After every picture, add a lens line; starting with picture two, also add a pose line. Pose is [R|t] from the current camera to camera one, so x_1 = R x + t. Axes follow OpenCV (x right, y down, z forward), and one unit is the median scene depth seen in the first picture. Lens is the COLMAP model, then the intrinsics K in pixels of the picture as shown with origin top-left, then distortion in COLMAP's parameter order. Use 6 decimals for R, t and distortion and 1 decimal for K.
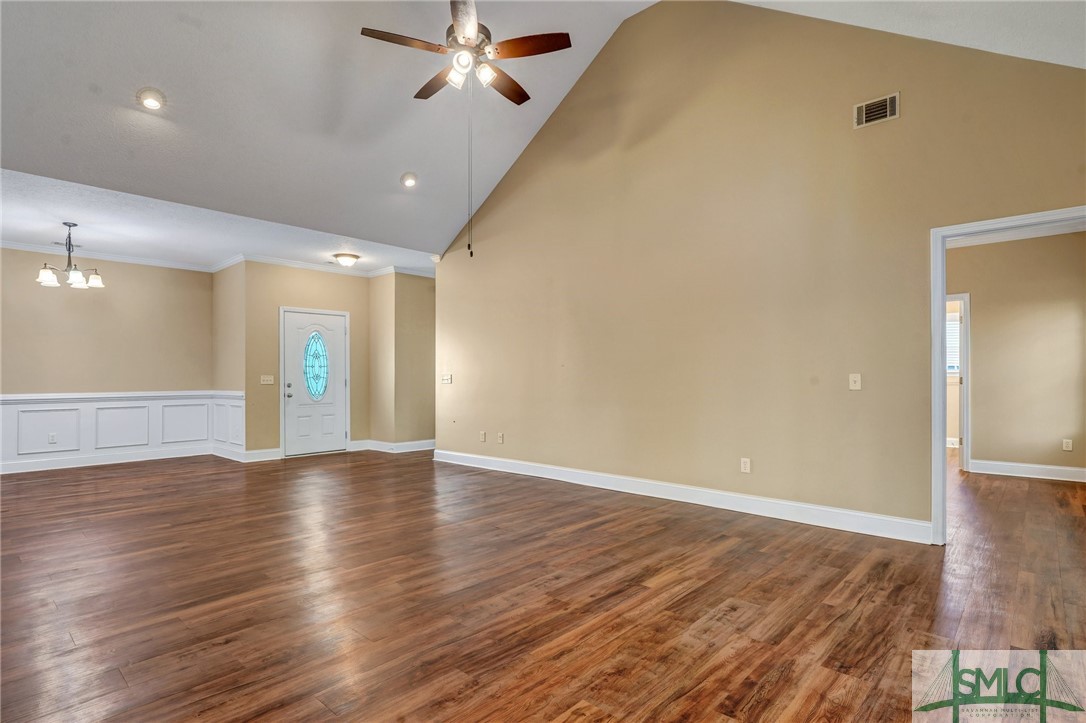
lens RADIAL K [[559.5, 0, 542.8], [0, 559.5, 372.6], [0, 0, 1]] dist [-0.001289, -0.000112]
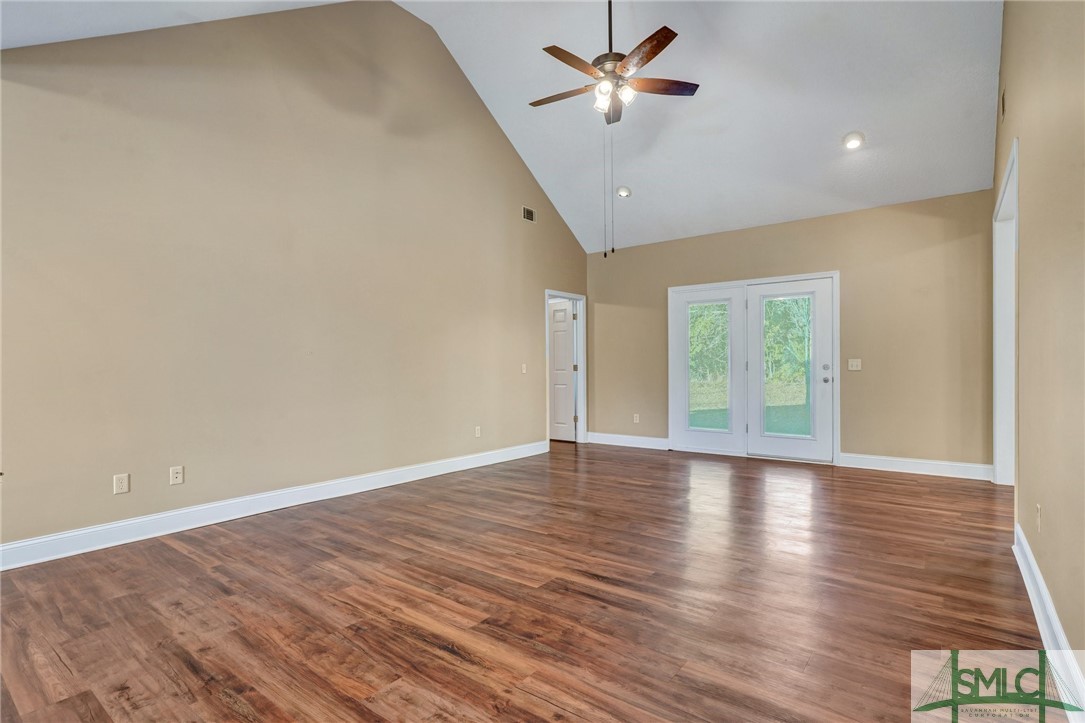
lens RADIAL K [[519.4, 0, 539.2], [0, 519.4, 368.3], [0, 0, 1]] dist [-0.001633, -0.000253]
pose [[-0.071359, 0.001754, 0.997449, -1.013660], [0.010440, 0.999945, -0.001012, 0.017788], [-0.997396, 0.010341, -0.071373, 1.066651]]
